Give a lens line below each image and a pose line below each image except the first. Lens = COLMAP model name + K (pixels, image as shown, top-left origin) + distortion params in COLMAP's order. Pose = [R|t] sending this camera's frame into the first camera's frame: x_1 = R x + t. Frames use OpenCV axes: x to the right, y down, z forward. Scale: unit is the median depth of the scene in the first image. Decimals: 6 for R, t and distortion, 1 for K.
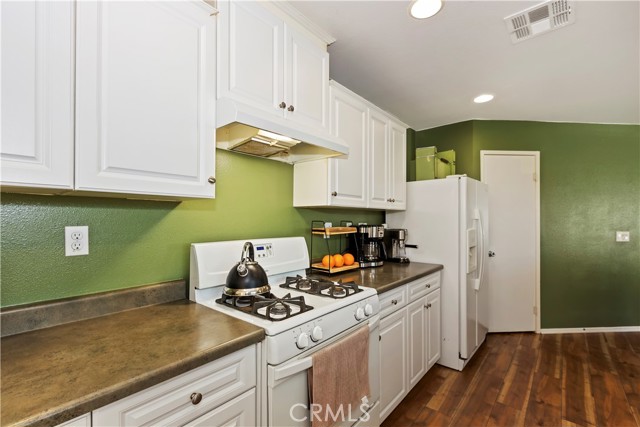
lens RADIAL K [[291.1, 0, 319.7], [0, 291.1, 218.4], [0, 0, 1]] dist [-0.000130, 0.000433]
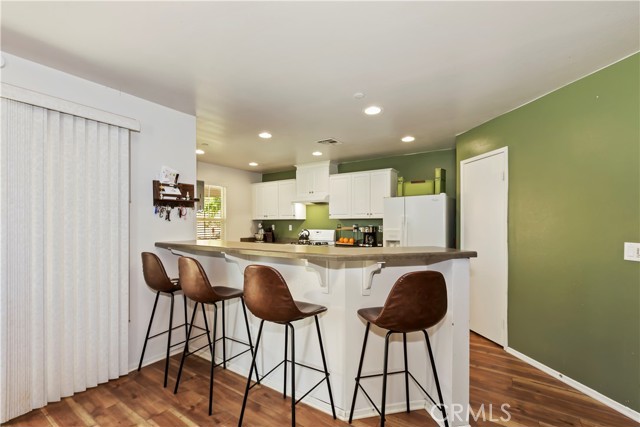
lens RADIAL K [[291.1, 0, 321.4], [0, 291.1, 225.0], [0, 0, 1]] dist [-0.000130, 0.000433]
pose [[0.105195, -0.002239, -0.994449, 1.612114], [0.001410, 0.999997, -0.002102, 0.011513], [0.994451, -0.001181, 0.105198, 0.350364]]
